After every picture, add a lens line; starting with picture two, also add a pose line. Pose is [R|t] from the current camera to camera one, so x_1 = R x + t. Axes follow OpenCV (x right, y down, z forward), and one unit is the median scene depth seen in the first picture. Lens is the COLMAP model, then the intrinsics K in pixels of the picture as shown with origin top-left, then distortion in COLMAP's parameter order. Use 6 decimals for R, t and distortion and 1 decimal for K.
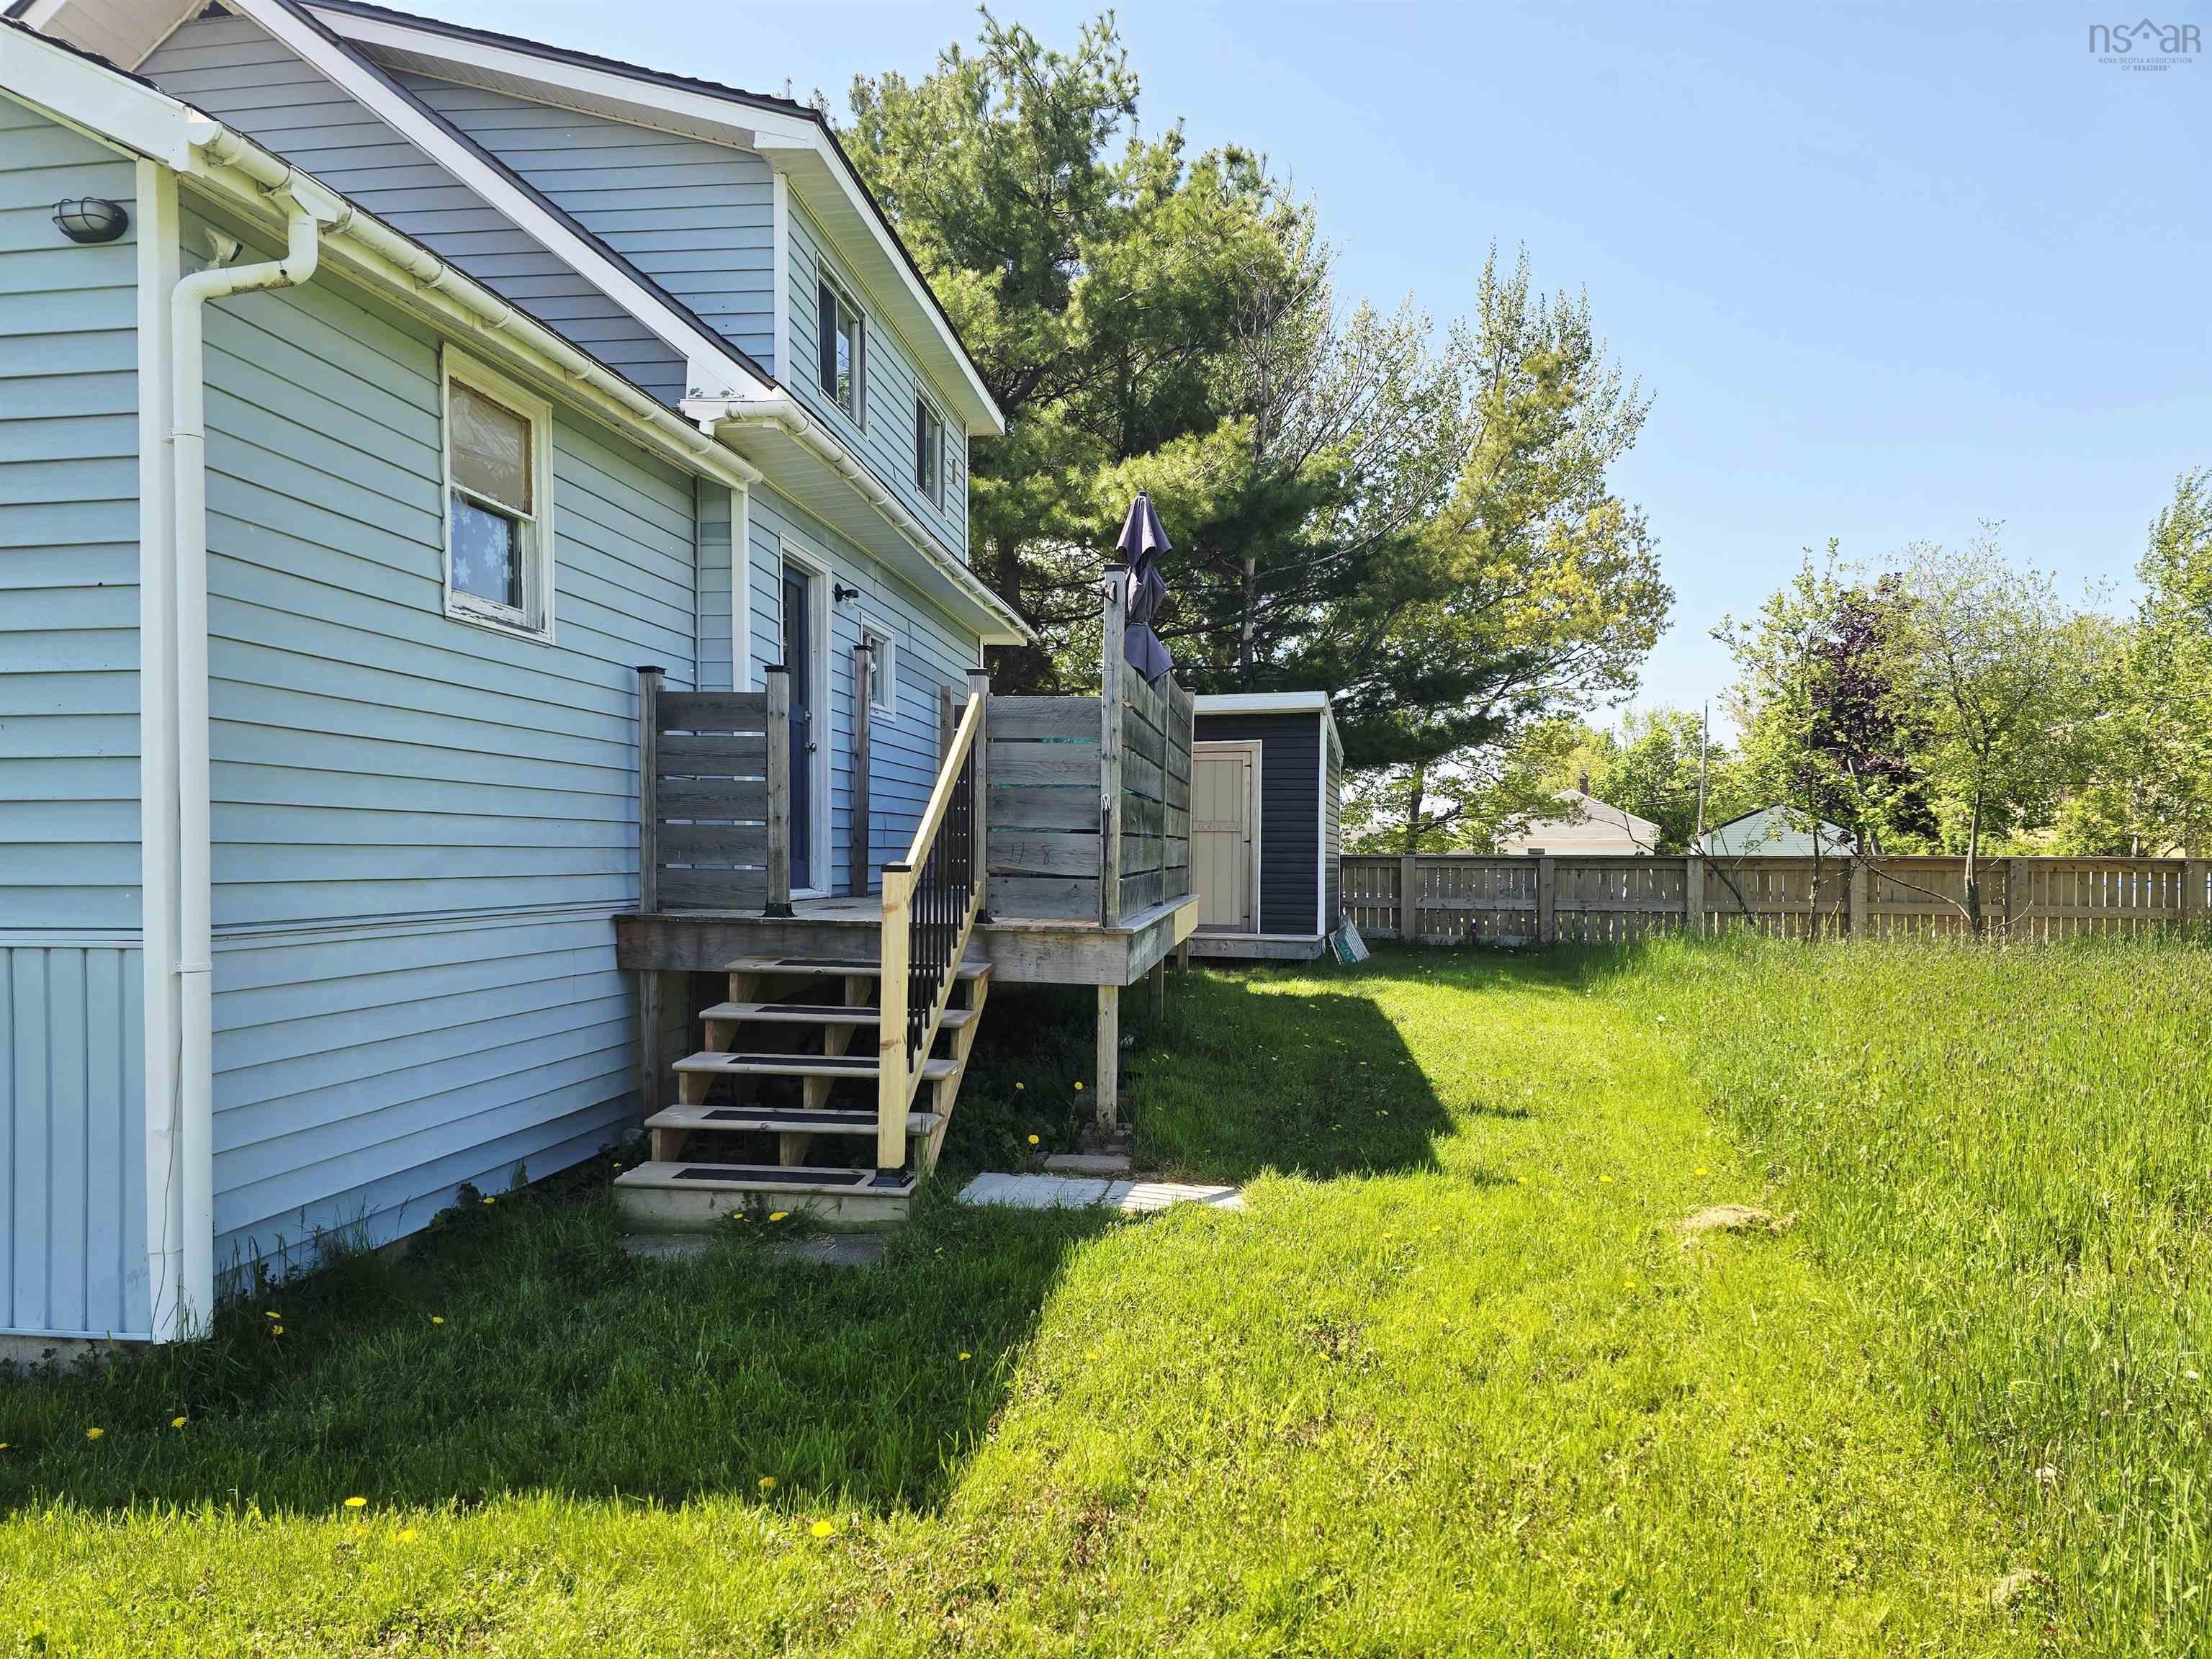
lens RADIAL K [[1488.3, 0, 1113.8], [0, 1488.3, 834.2], [0, 0, 1]] dist [0.087569, -0.110971]
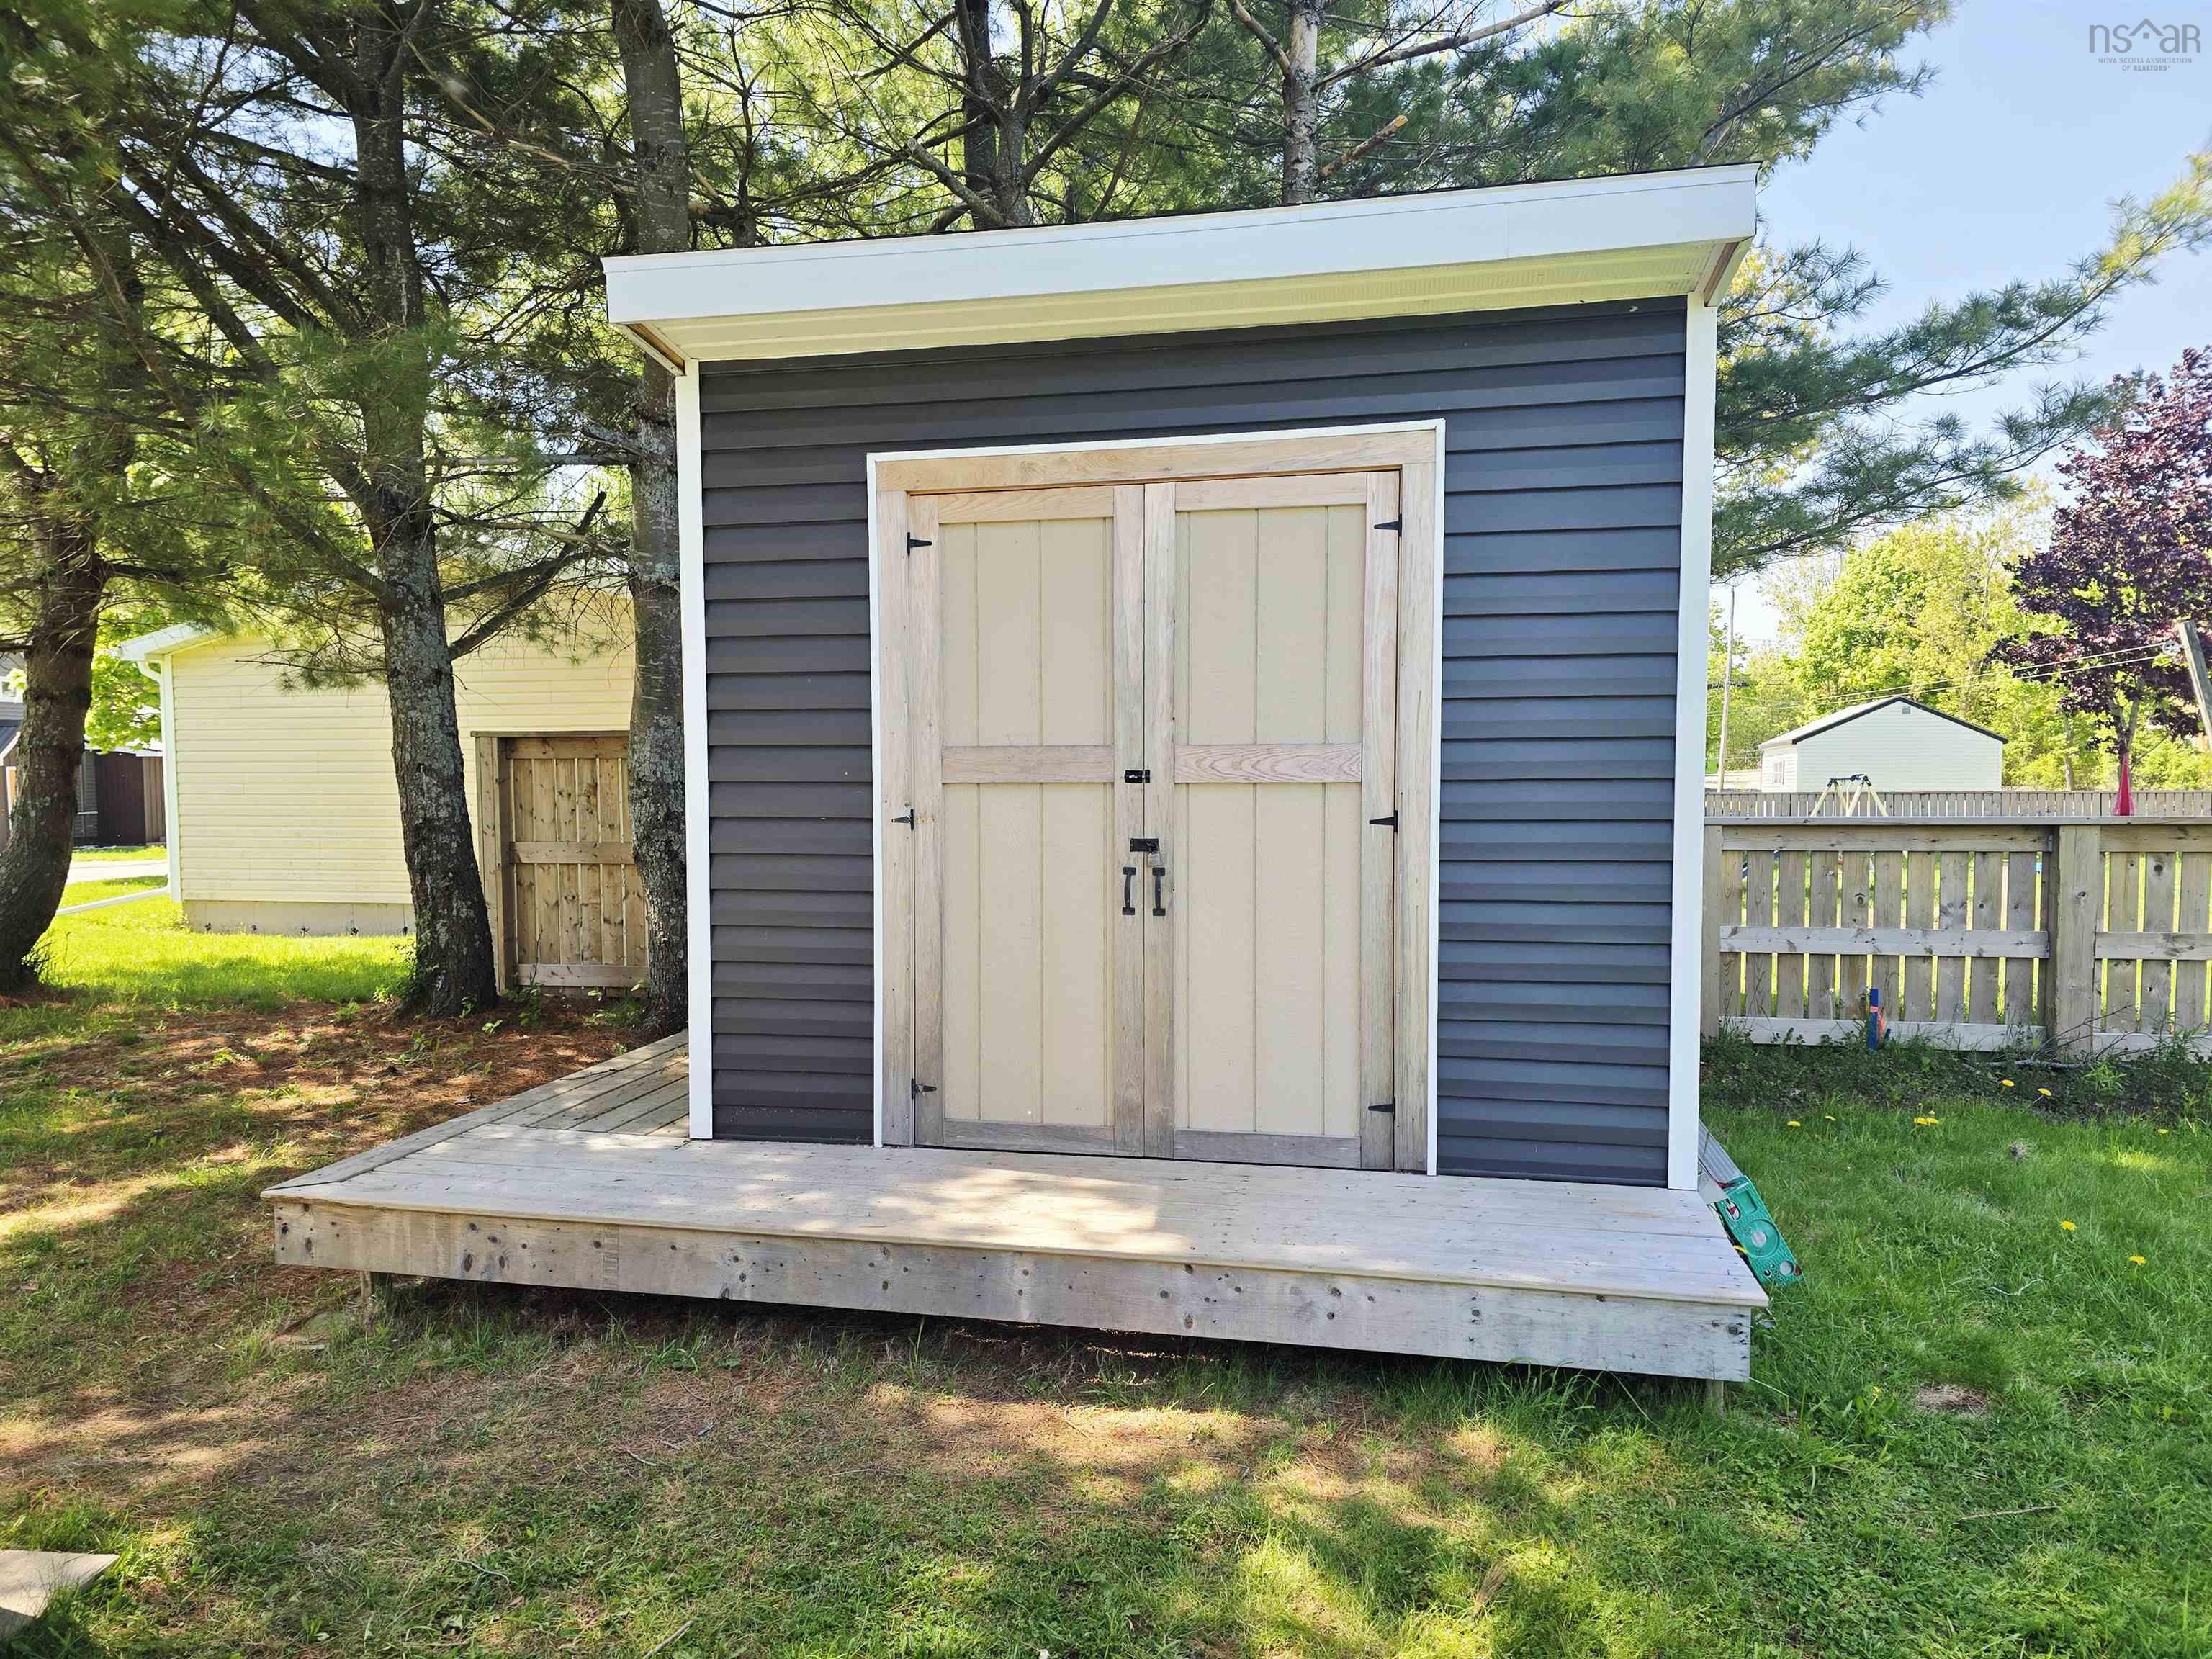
lens RADIAL K [[1488.3, 0, 1113.8], [0, 1488.3, 834.2], [0, 0, 1]] dist [0.087569, -0.110971]
pose [[0.999522, -0.012400, 0.028331, 0.029063], [0.010832, 0.998436, 0.054840, -0.006023], [-0.028967, -0.054507, 0.998093, 0.612896]]
